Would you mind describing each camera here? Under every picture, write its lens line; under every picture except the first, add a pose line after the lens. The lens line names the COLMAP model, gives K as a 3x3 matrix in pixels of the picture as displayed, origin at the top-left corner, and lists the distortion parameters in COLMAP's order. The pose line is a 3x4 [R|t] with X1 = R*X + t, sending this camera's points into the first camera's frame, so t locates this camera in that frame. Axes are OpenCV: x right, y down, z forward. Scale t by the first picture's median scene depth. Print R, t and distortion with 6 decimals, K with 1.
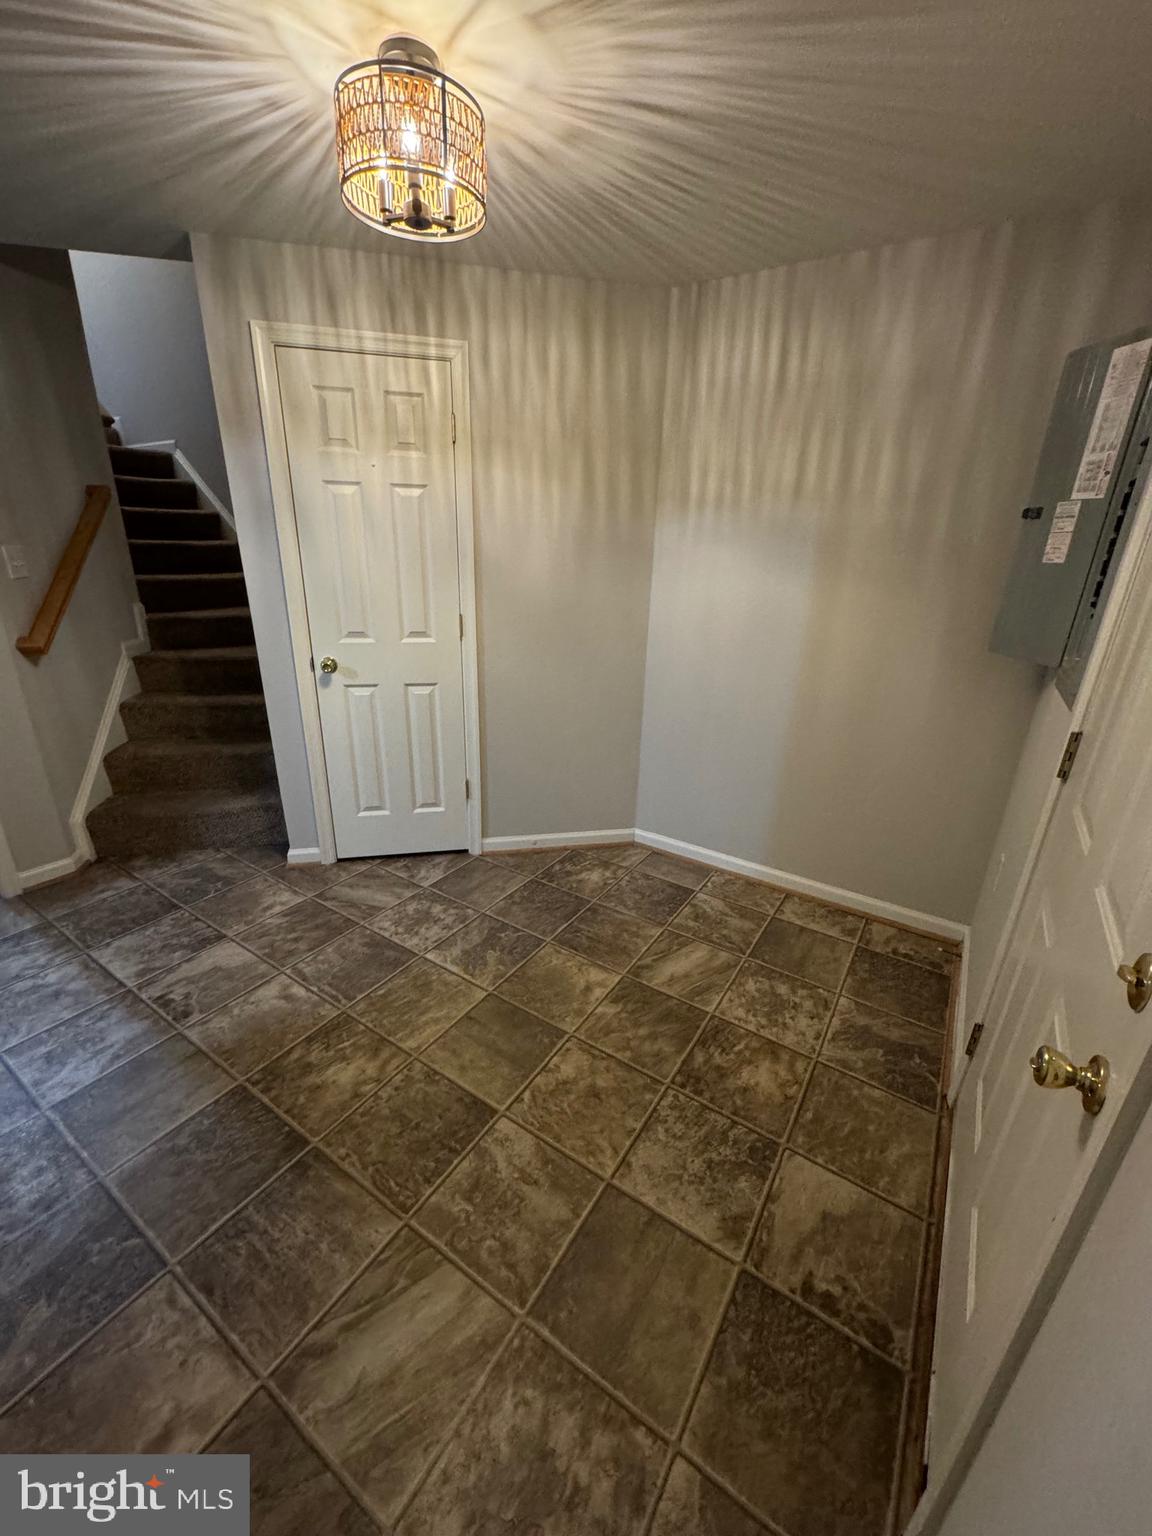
lens RADIAL K [[613.3, 0, 577.2], [0, 613.3, 767.8], [0, 0, 1]] dist [-0.002360, 0.000301]
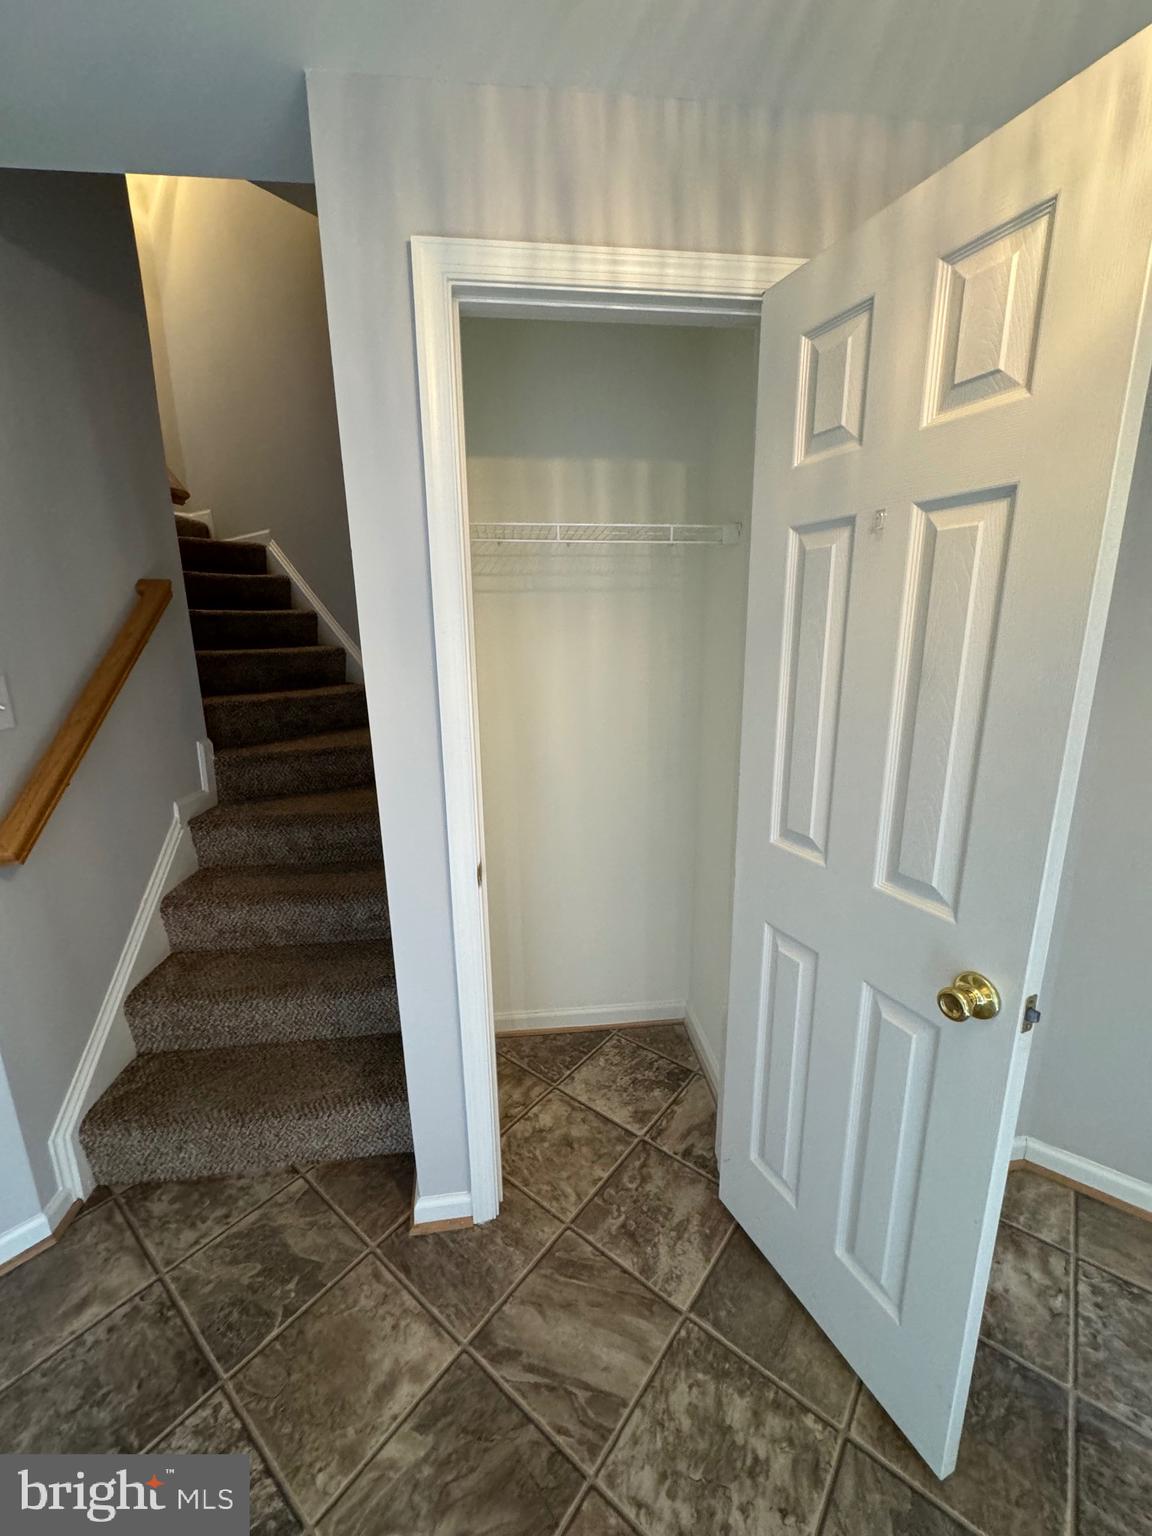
lens RADIAL K [[613.3, 0, 580.5], [0, 613.3, 770.1], [0, 0, 1]] dist [-0.002360, 0.000301]
pose [[0.995090, -0.017028, -0.097500, -0.327548], [0.004648, 0.992043, -0.125818, -0.214231], [0.098866, 0.124747, 0.987251, 0.528353]]
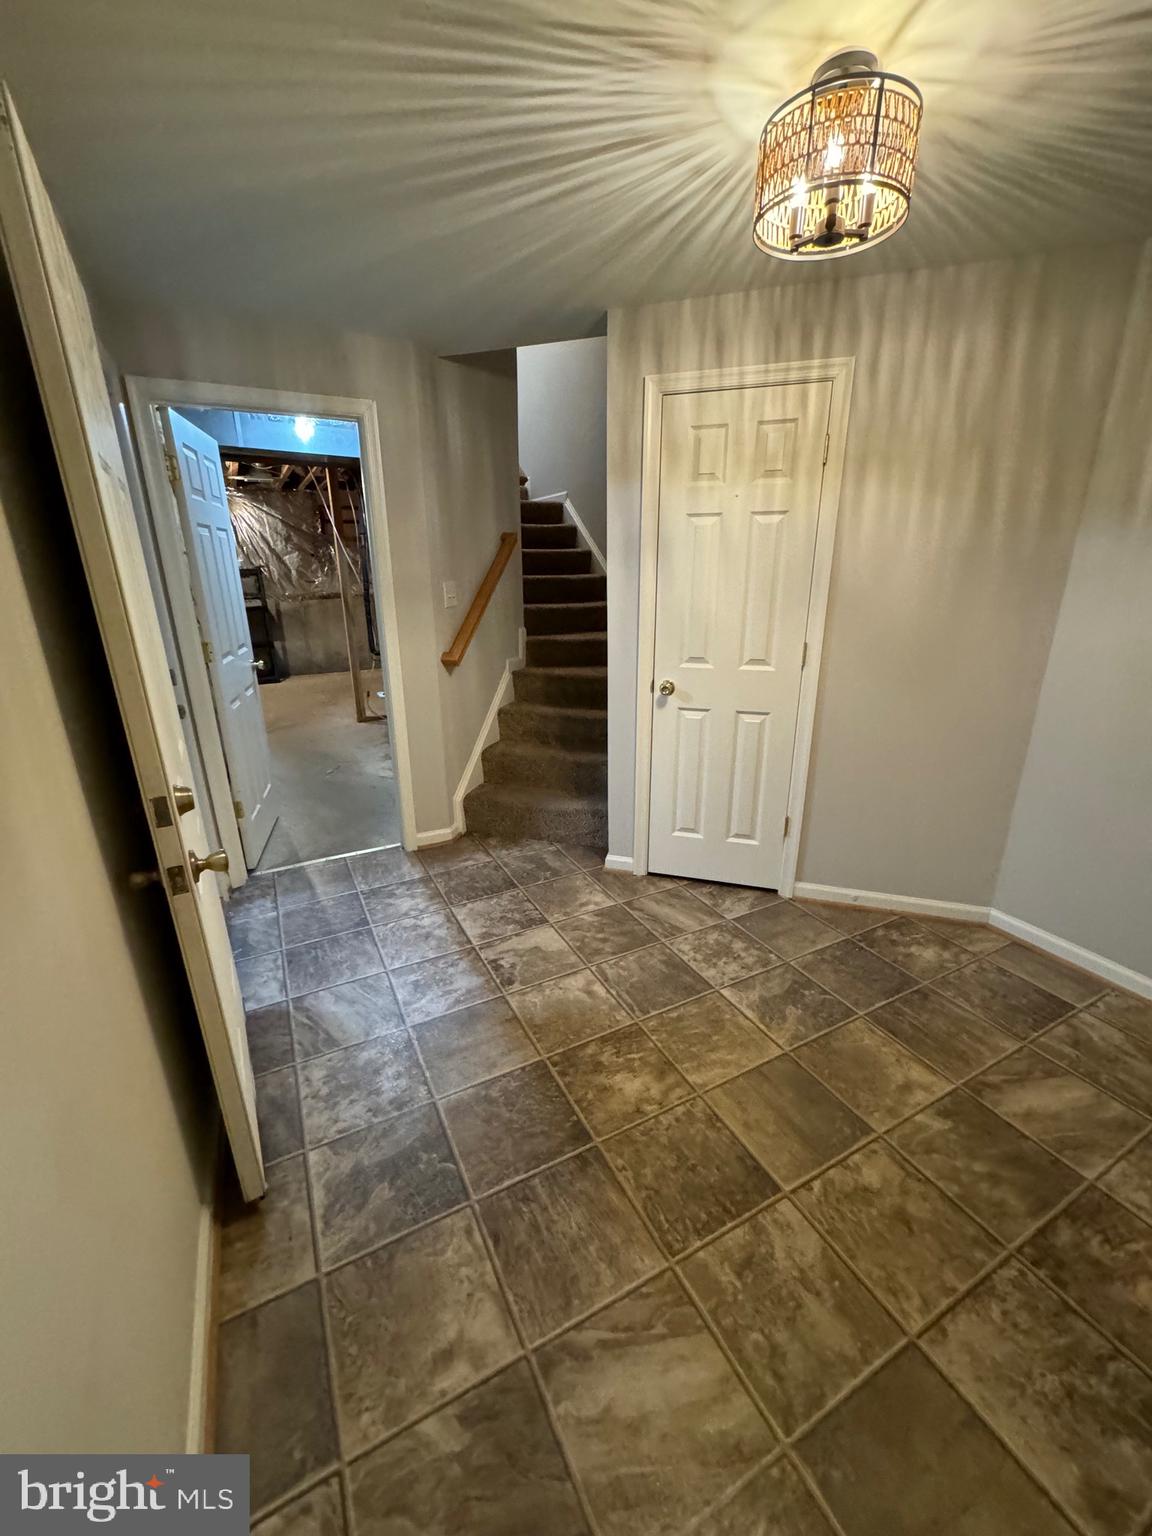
lens RADIAL K [[613.3, 0, 575.5], [0, 613.3, 767.5], [0, 0, 1]] dist [-0.002360, 0.000301]
pose [[0.870803, 0.120002, -0.476761, -0.028636], [-0.140987, 0.989976, -0.008333, -0.001657], [0.470982, 0.074474, 0.878993, 0.016305]]
